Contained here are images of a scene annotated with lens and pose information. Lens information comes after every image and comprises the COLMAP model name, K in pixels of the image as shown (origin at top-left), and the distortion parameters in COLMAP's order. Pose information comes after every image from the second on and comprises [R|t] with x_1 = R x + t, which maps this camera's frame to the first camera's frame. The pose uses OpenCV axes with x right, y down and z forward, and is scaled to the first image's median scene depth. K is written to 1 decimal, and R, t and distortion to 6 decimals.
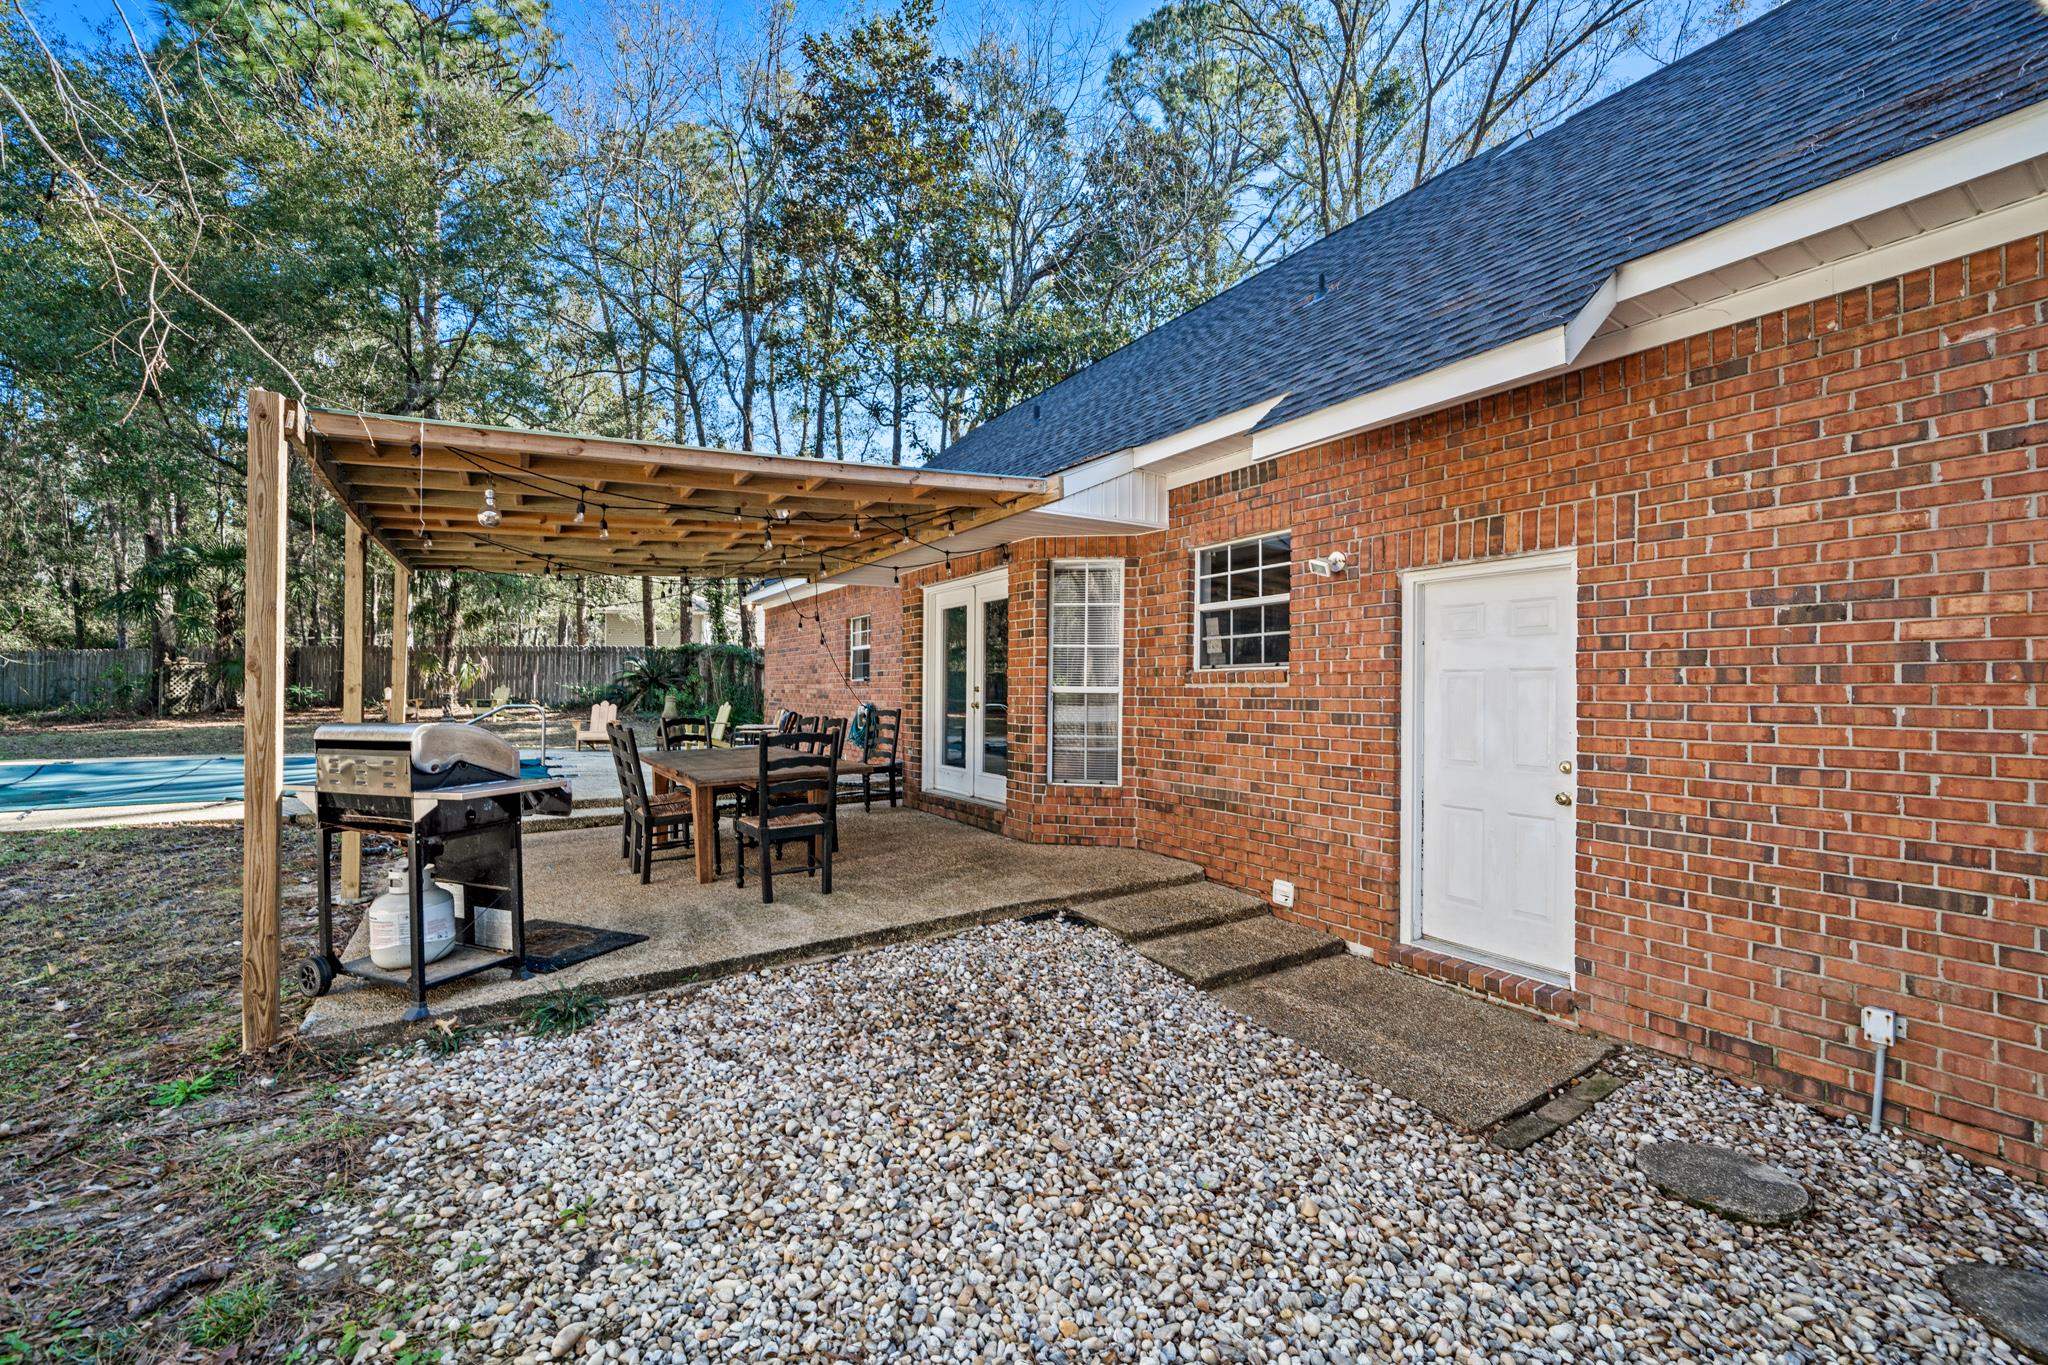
lens RADIAL K [[811.1, 0, 1024.0], [0, 811.1, 682.5], [0, 0, 1]] dist [0.000129, 0.000060]
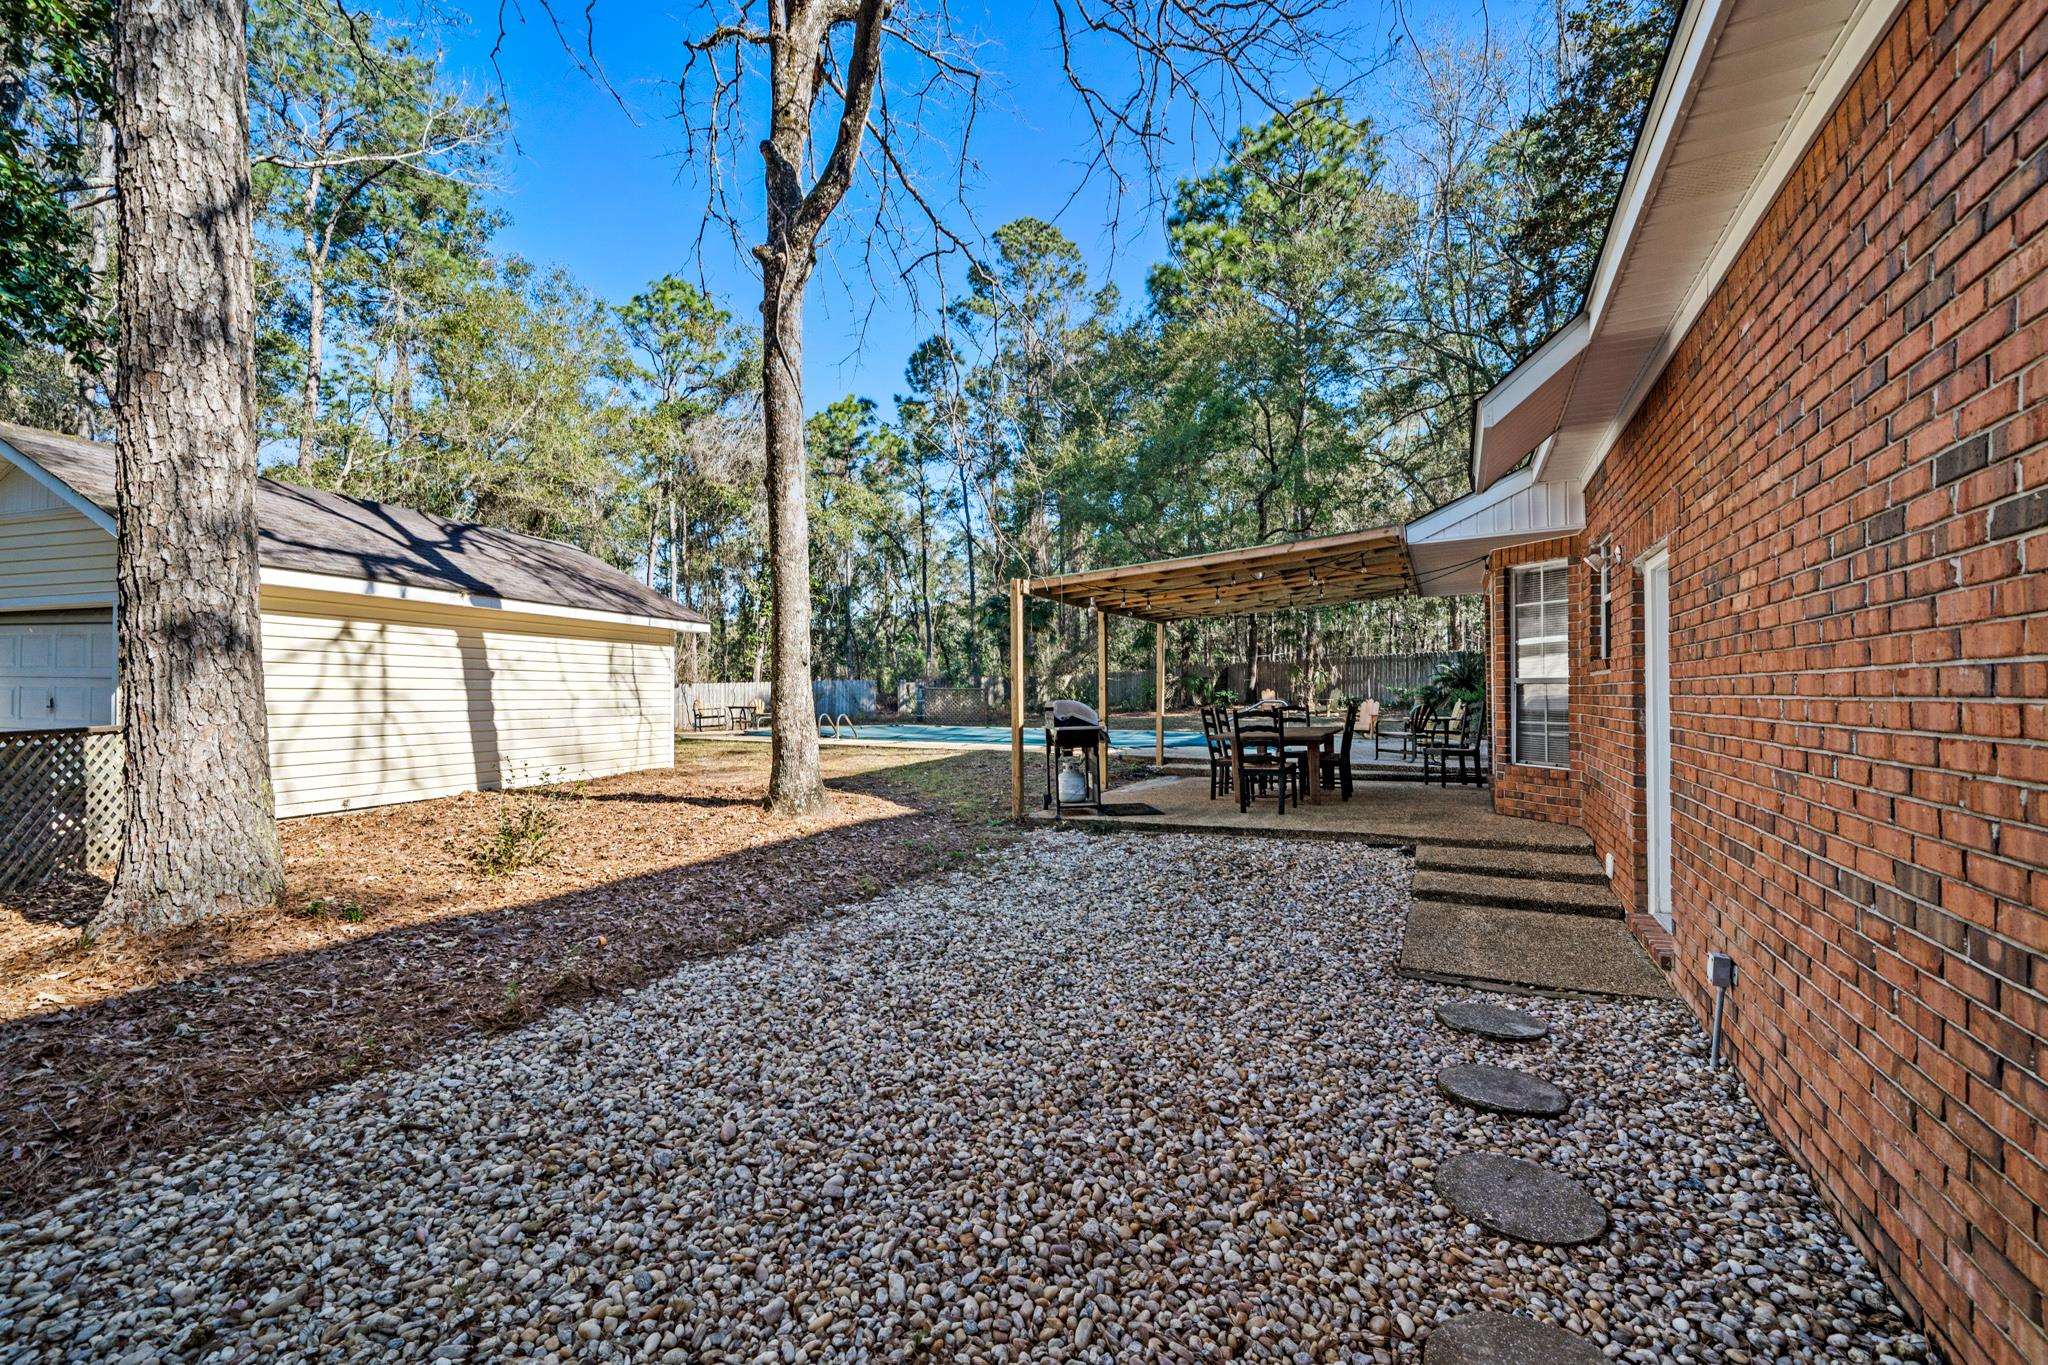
lens RADIAL K [[811.1, 0, 1024.0], [0, 811.1, 682.5], [0, 0, 1]] dist [0.000129, 0.000060]
pose [[0.494842, -0.016415, -0.868828, 1.282412], [0.009914, 0.999863, -0.013244, 0.035903], [0.868927, -0.002060, 0.494937, -0.287038]]
